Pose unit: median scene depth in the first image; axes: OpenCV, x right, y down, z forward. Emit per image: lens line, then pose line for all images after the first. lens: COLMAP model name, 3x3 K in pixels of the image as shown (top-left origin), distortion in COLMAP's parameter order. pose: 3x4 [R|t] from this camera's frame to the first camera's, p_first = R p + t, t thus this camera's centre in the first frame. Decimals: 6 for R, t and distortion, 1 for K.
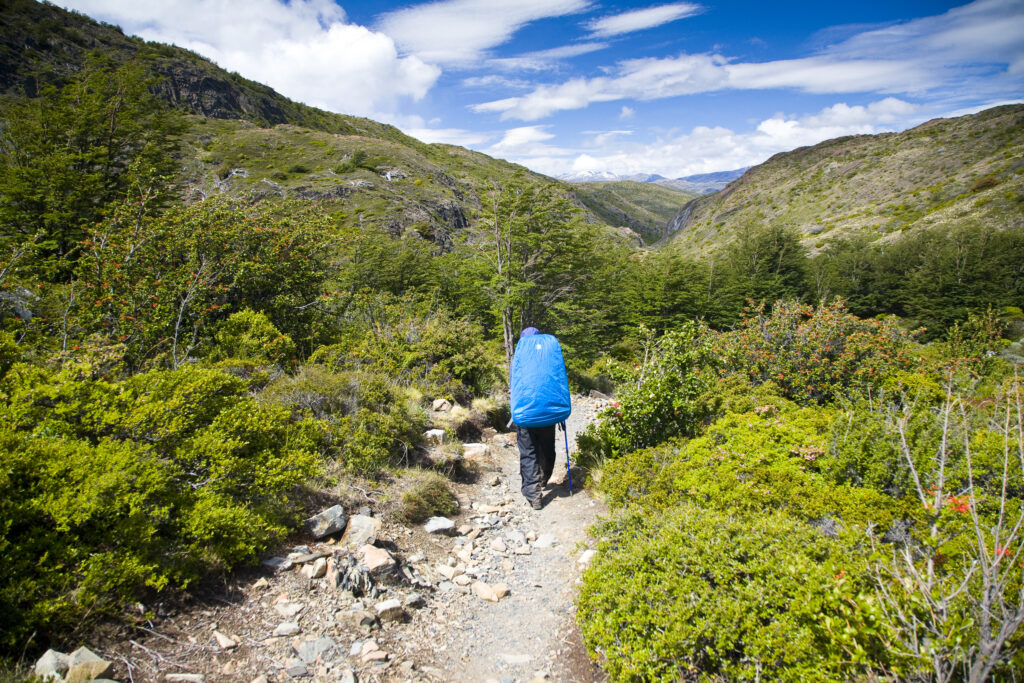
lens RADIAL K [[712.0, 0, 504.8], [0, 712.0, 336.5], [0, 0, 1]] dist [-0.116816, 0.062416]
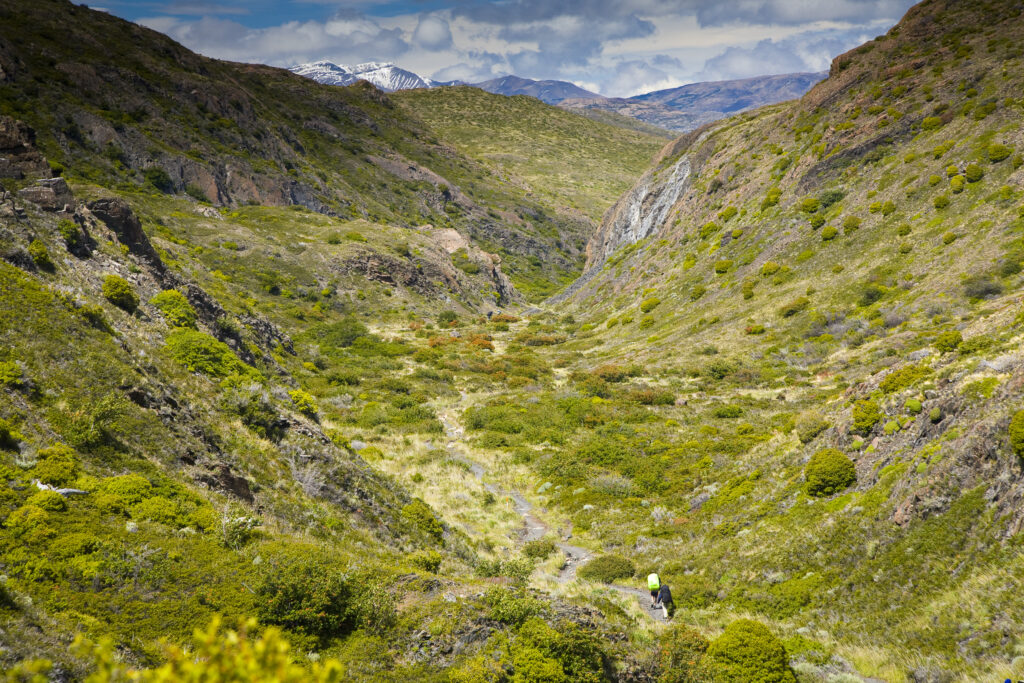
lens RADIAL K [[2512.2, 0, 512.0], [0, 2512.2, 341.5], [0, 0, 1]] dist [0.442405, 0.086040]
pose [[0.982045, 0.013958, 0.188128, 0.029061], [0.008447, 0.993005, -0.117767, -0.007237], [-0.188456, 0.117241, 0.975058, 0.133706]]
